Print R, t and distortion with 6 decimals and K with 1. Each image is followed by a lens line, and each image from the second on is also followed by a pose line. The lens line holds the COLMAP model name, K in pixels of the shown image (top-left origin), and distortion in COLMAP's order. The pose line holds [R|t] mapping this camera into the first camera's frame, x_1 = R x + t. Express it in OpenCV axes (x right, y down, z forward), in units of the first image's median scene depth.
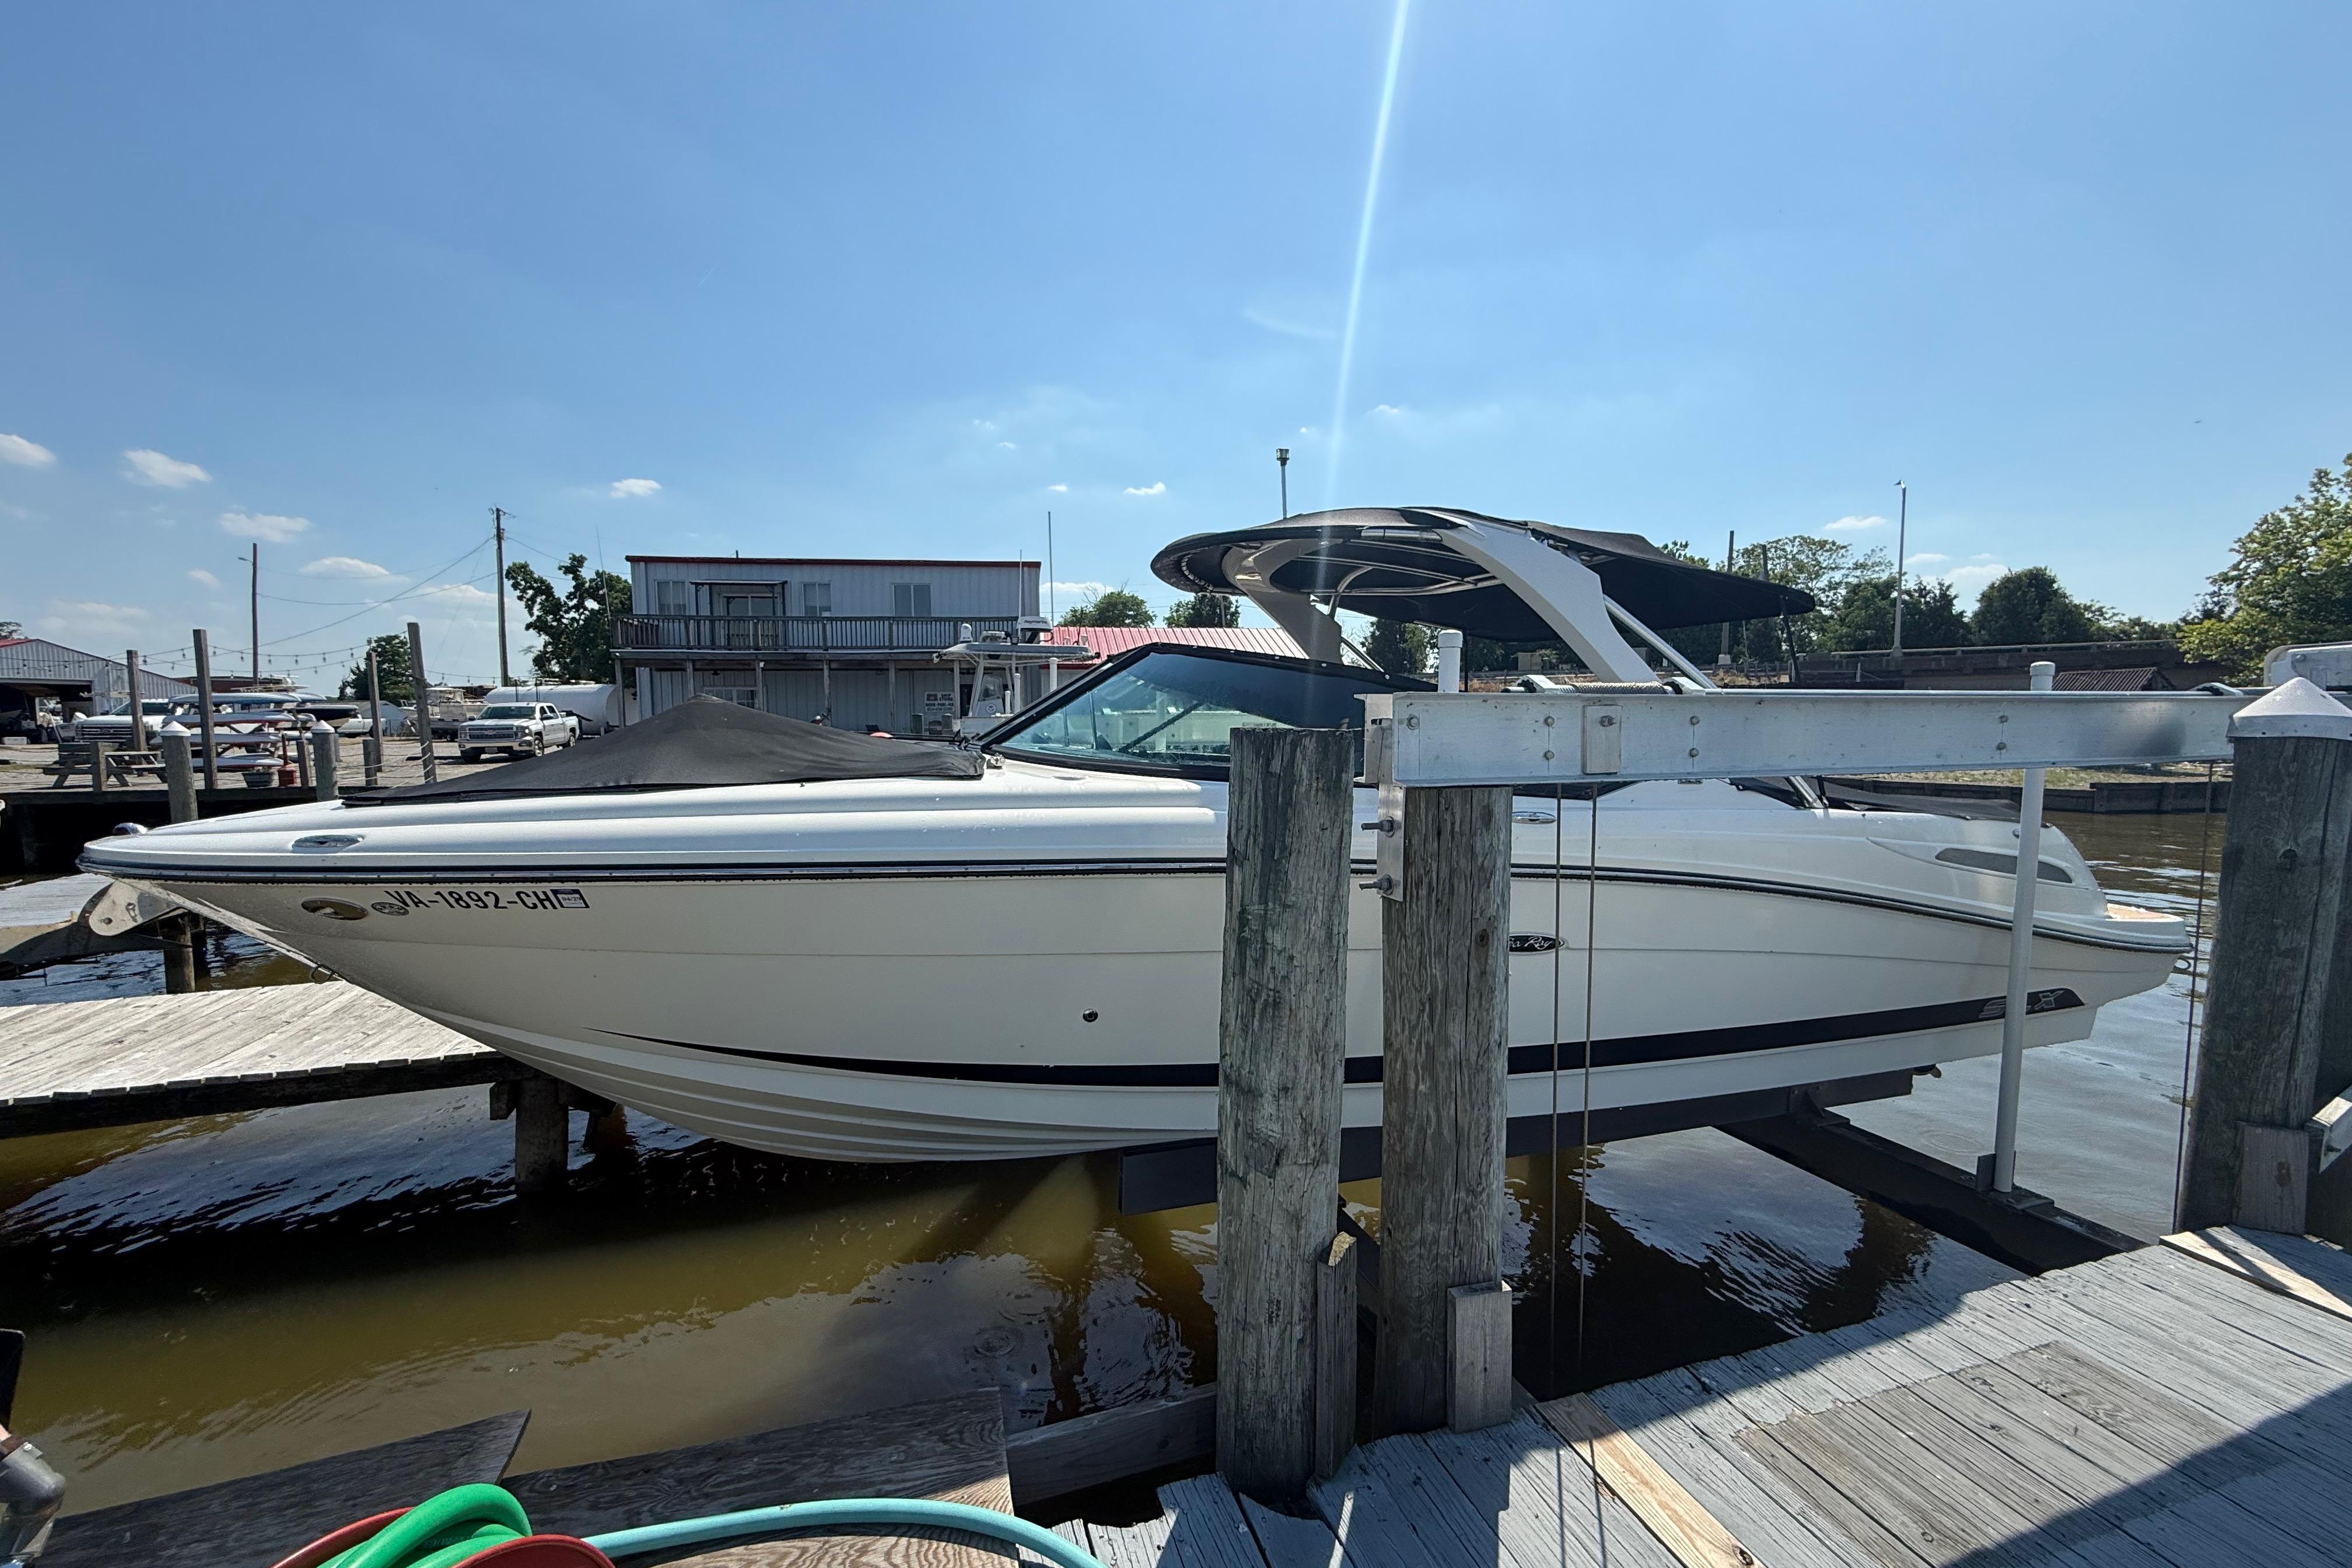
lens RADIAL K [[940.9, 0, 1172.1], [0, 940.9, 784.6], [0, 0, 1]] dist [0.001804, -0.000281]
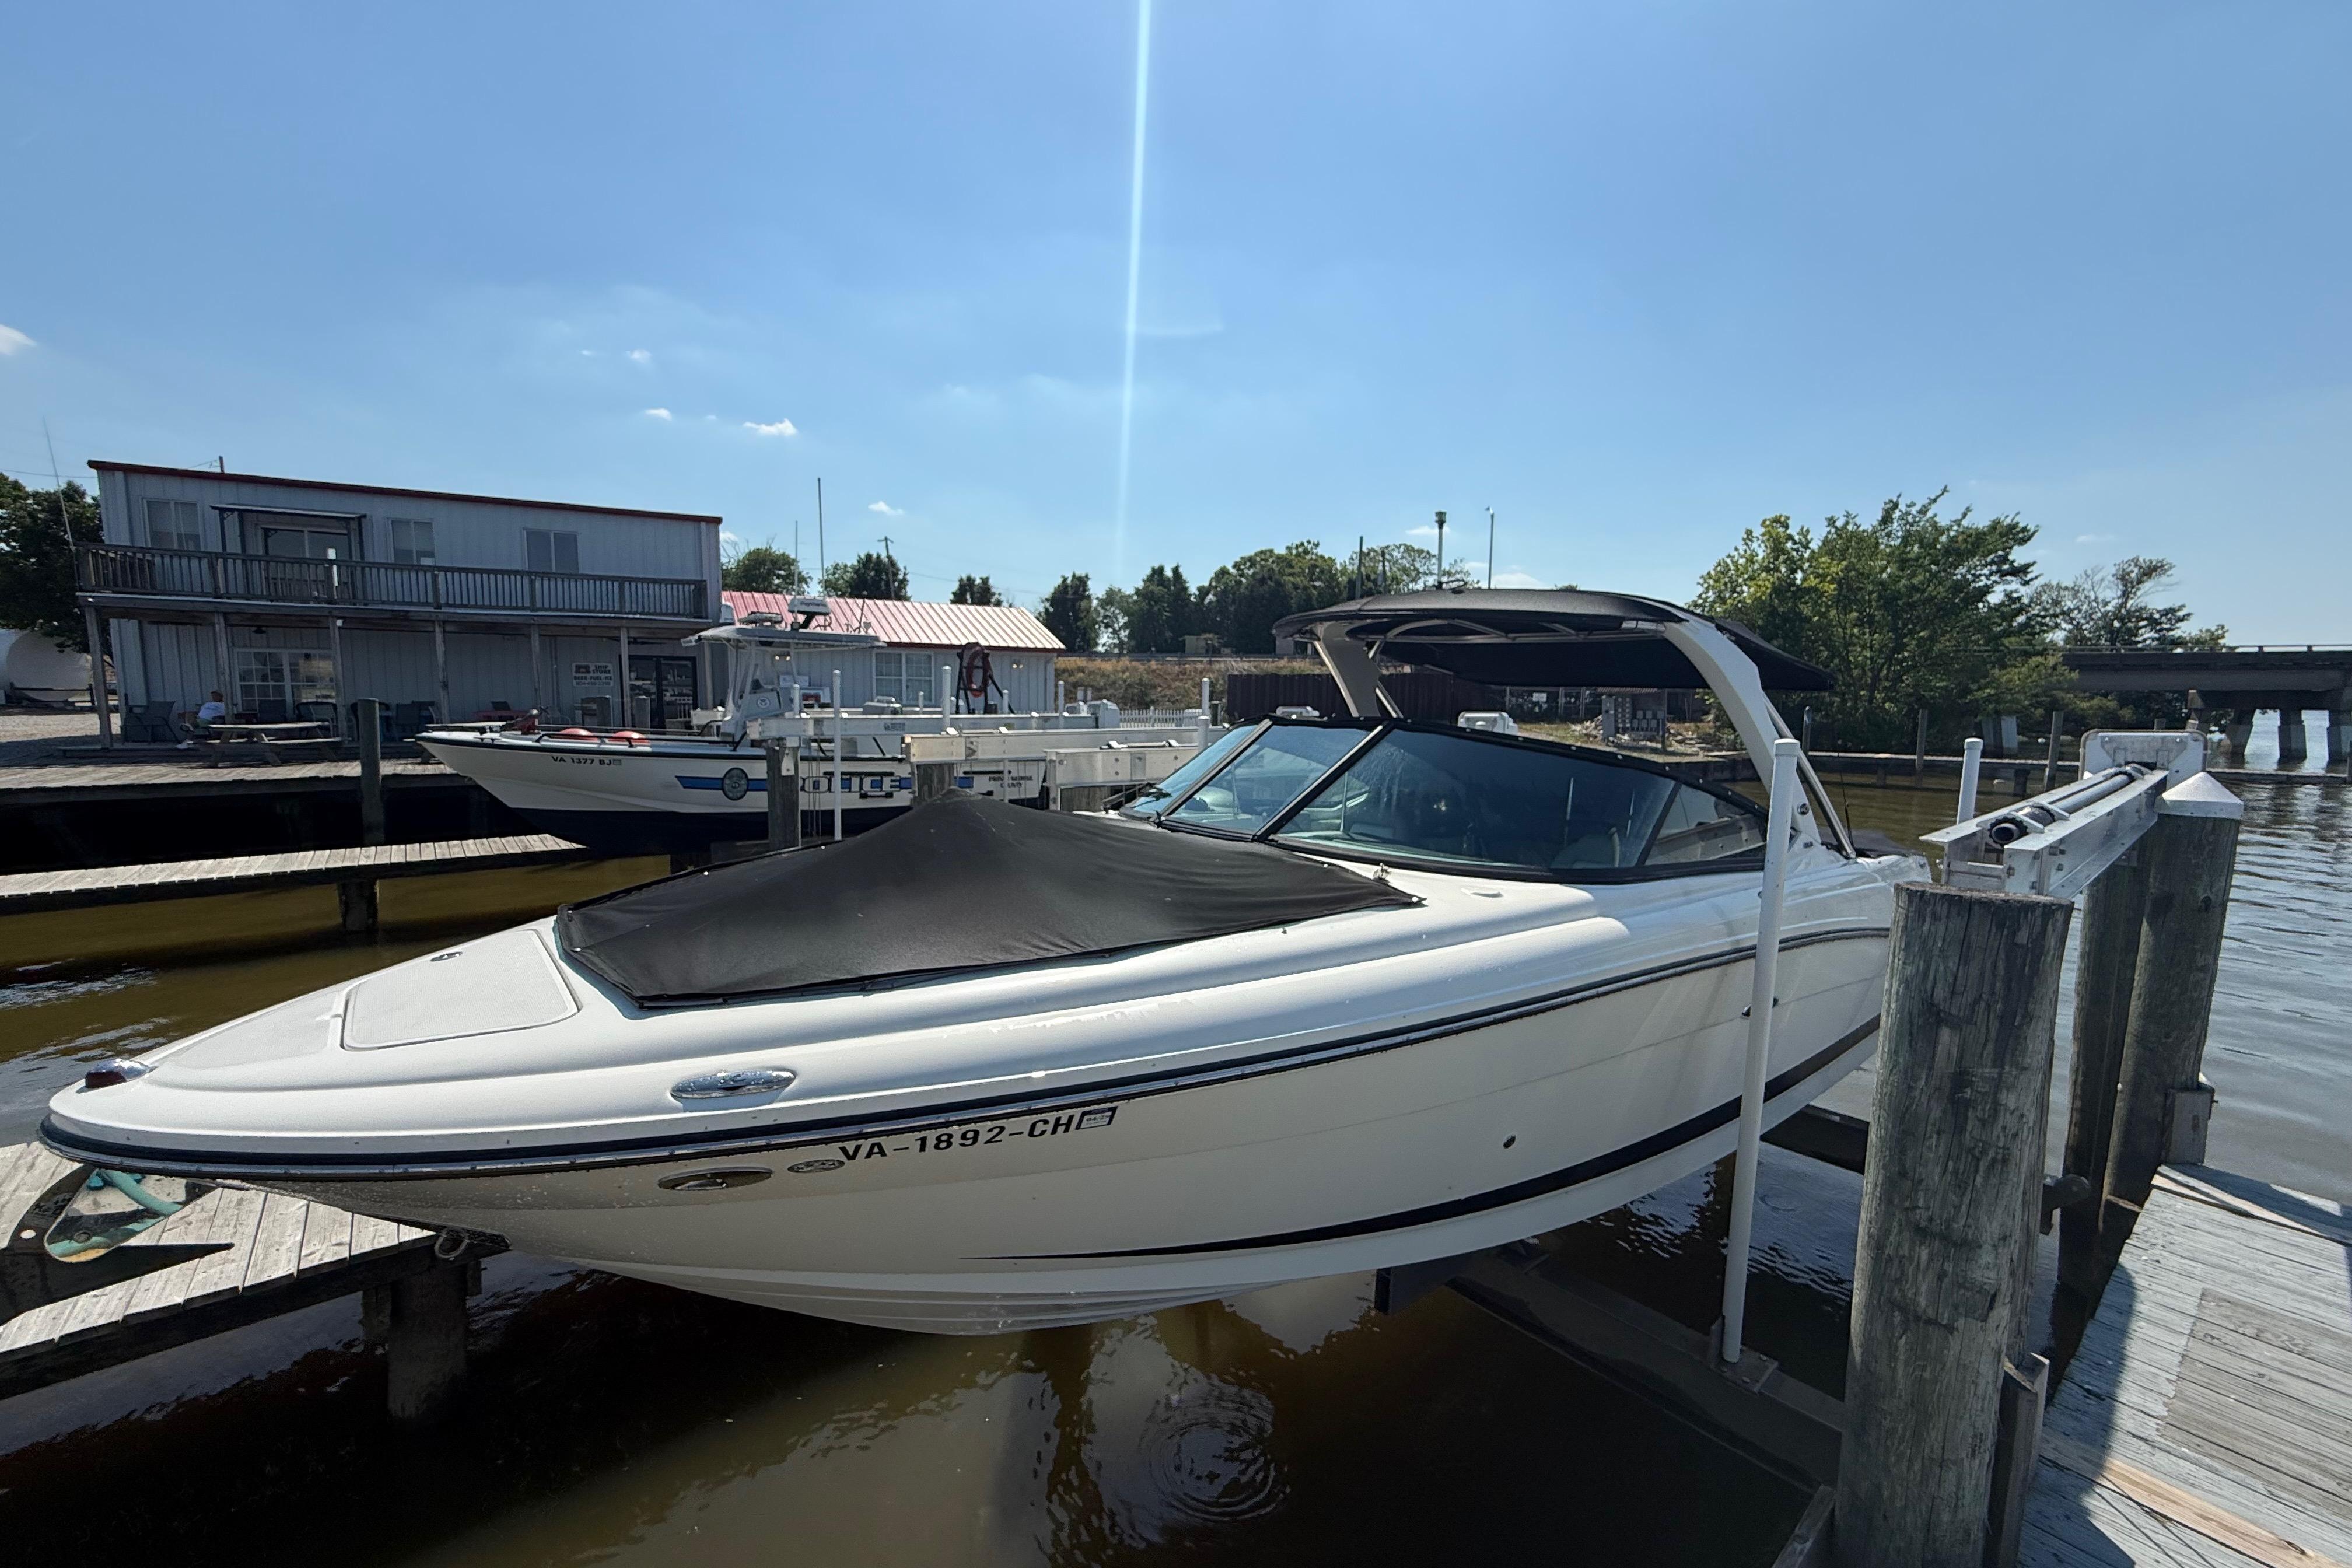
lens RADIAL K [[944.9, 0, 1181.2], [0, 944.9, 786.8], [0, 0, 1]] dist [0.001394, 0.000769]
pose [[0.929503, -0.017970, 0.368376, -0.150130], [0.005978, 0.999415, 0.033668, -0.029937], [-0.368765, -0.029092, 0.929067, 0.049461]]
